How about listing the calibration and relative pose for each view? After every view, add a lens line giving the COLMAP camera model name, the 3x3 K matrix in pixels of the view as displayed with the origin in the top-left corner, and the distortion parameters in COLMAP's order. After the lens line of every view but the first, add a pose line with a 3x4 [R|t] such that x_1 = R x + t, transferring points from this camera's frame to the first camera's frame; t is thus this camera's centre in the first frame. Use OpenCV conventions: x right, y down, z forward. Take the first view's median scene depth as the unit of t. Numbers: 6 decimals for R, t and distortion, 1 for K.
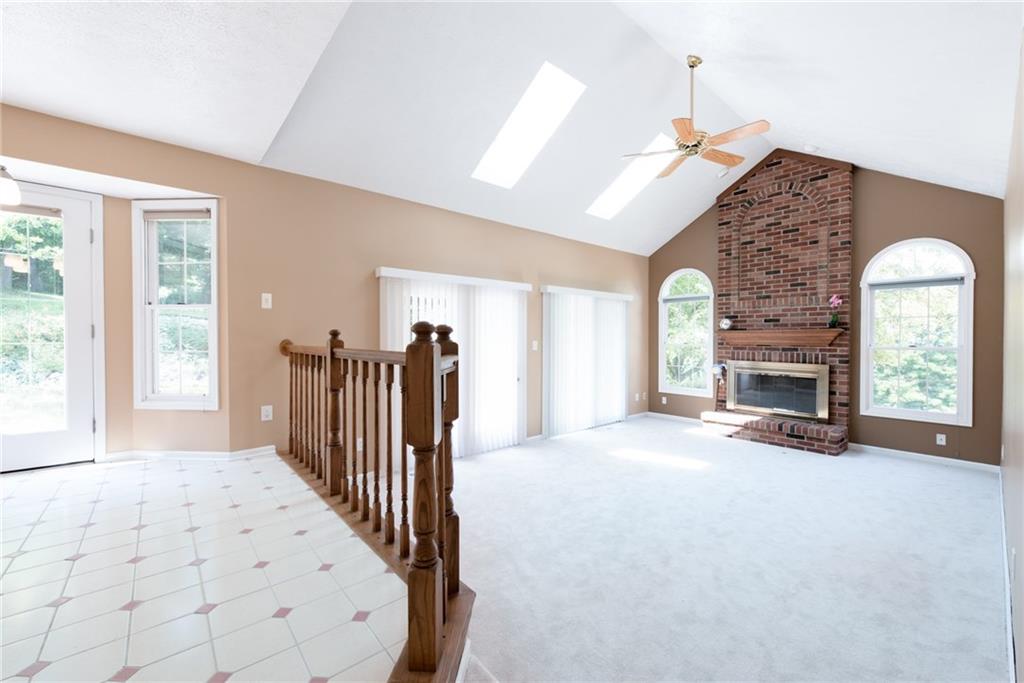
lens RADIAL K [[412.3, 0, 504.4], [0, 412.3, 341.3], [0, 0, 1]] dist [0.005836, 0.000687]
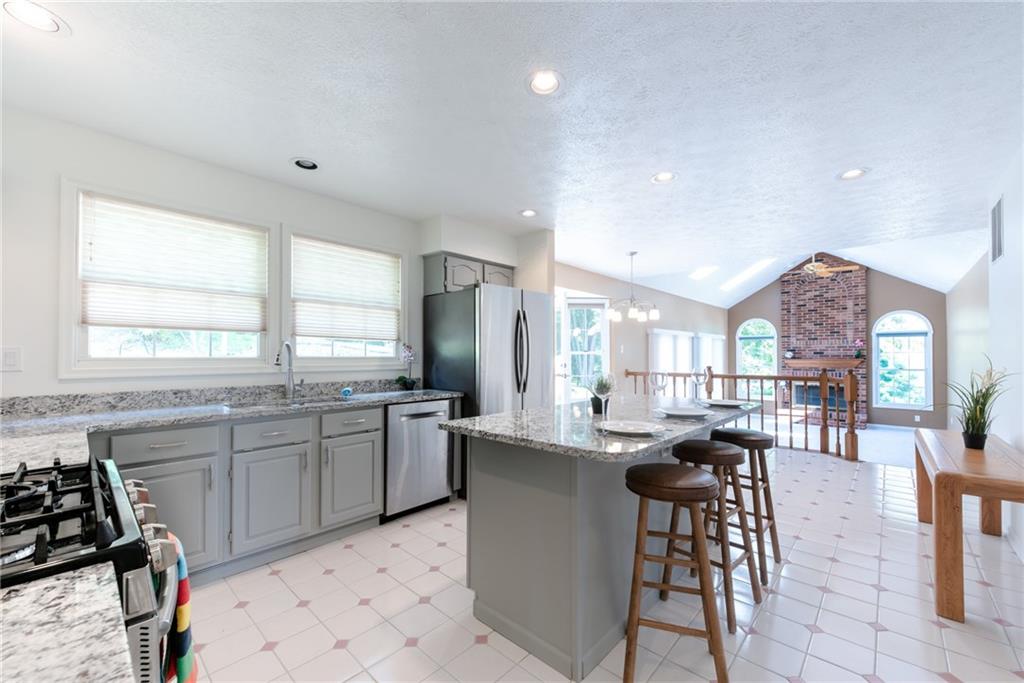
lens RADIAL K [[412.3, 0, 517.7], [0, 412.3, 349.2], [0, 0, 1]] dist [0.005836, 0.000687]
pose [[0.988454, -0.005313, 0.151427, -0.896557], [0.009398, 0.999611, -0.026274, -0.037386], [-0.151228, 0.027394, 0.988119, -0.515885]]
